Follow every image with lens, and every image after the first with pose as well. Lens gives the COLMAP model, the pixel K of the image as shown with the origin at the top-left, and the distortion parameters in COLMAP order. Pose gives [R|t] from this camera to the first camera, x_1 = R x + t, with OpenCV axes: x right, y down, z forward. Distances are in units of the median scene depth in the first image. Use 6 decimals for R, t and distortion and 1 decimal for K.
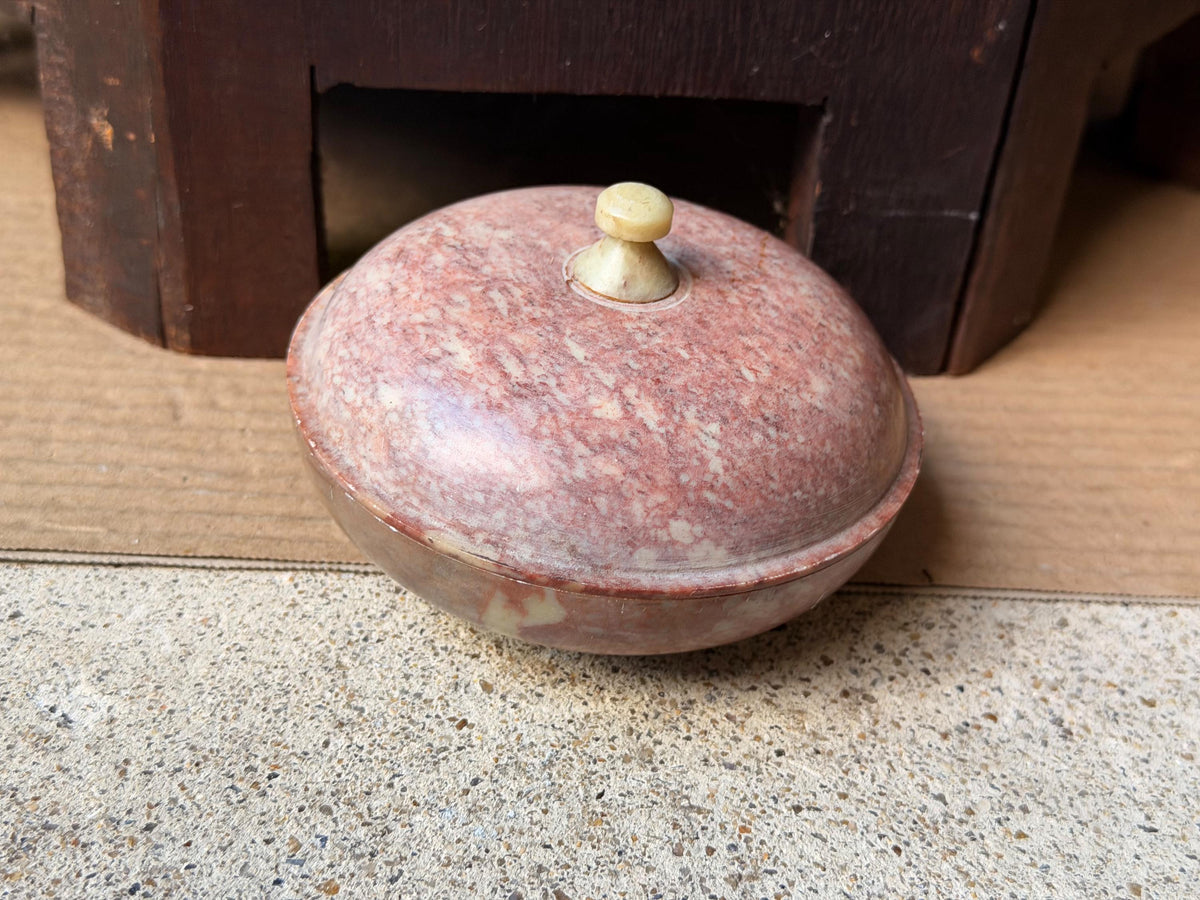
lens RADIAL K [[1752.1, 0, 612.1], [0, 1752.1, 459.5], [0, 0, 1]] dist [0.095822, 0.000000]
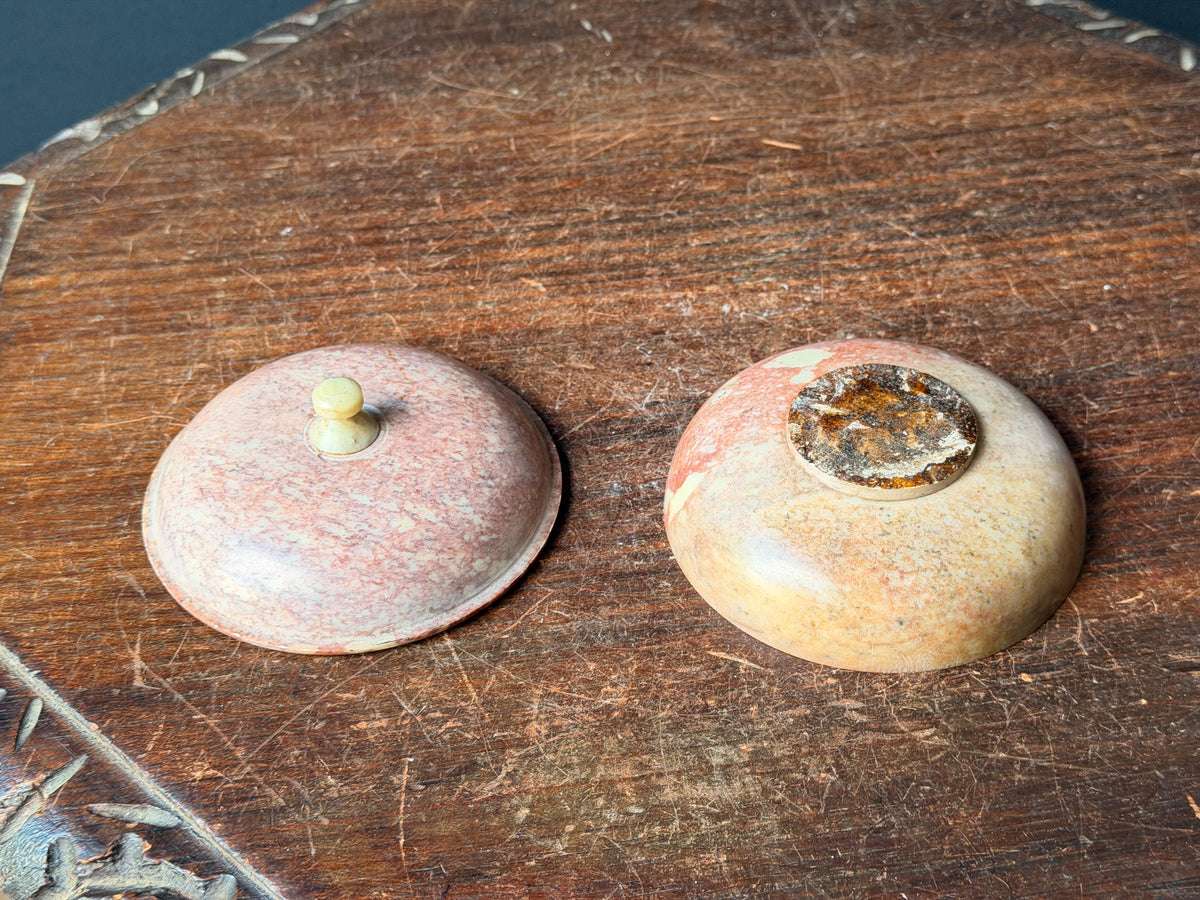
lens RADIAL K [[1752.1, 0, 630.9], [0, 1752.1, 426.5], [0, 0, 1]] dist [0.095822, 0.000000]
pose [[0.811918, -0.497547, 0.305345, -0.266128], [0.443834, 0.865887, 0.230762, -0.364814], [-0.379210, -0.051838, 0.923858, -0.548412]]
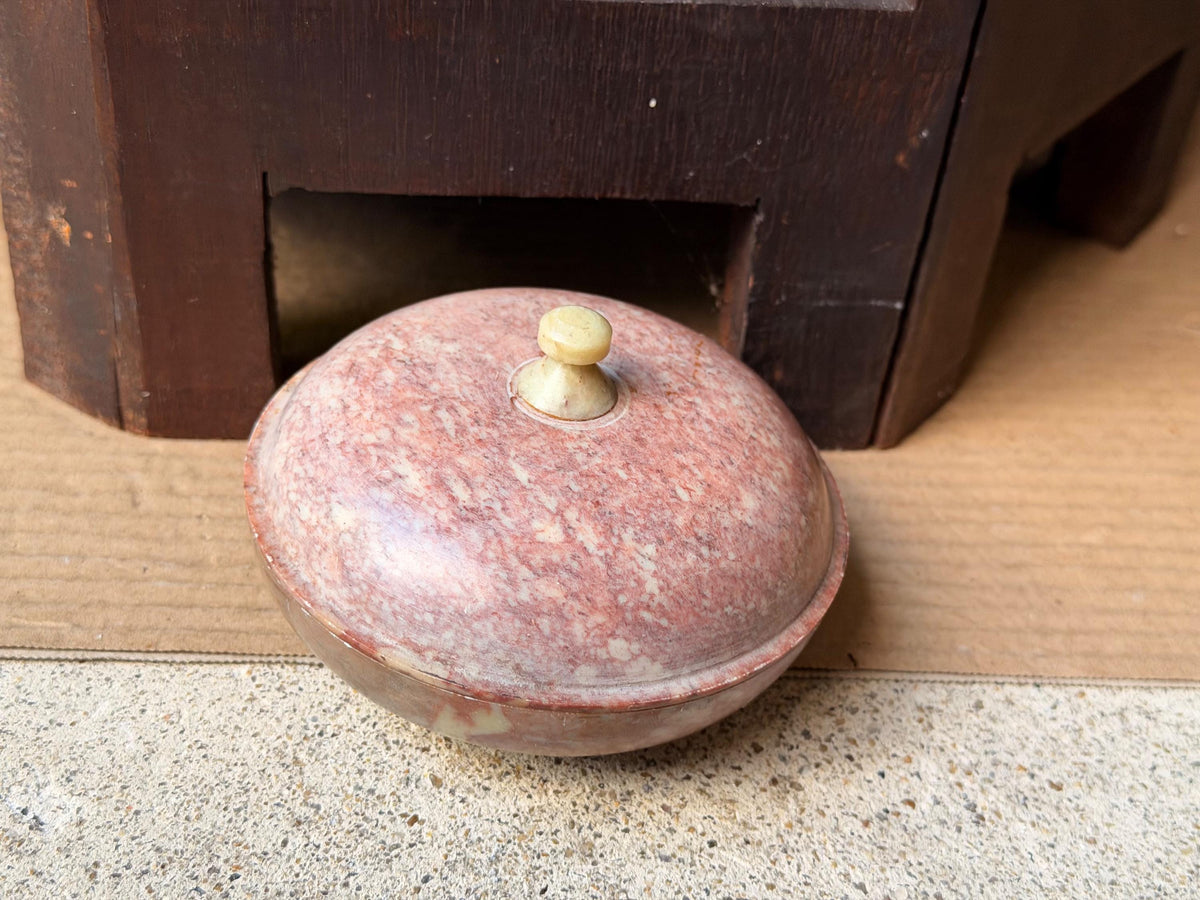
lens RADIAL K [[1752.1, 0, 601.4], [0, 1752.1, 476.7], [0, 0, 1]] dist [0.095822, 0.000000]
pose [[0.999650, -0.001274, 0.026430, 0.000380], [0.000219, 0.999205, 0.039858, -0.097729], [-0.026460, -0.039838, 0.998856, -0.055559]]
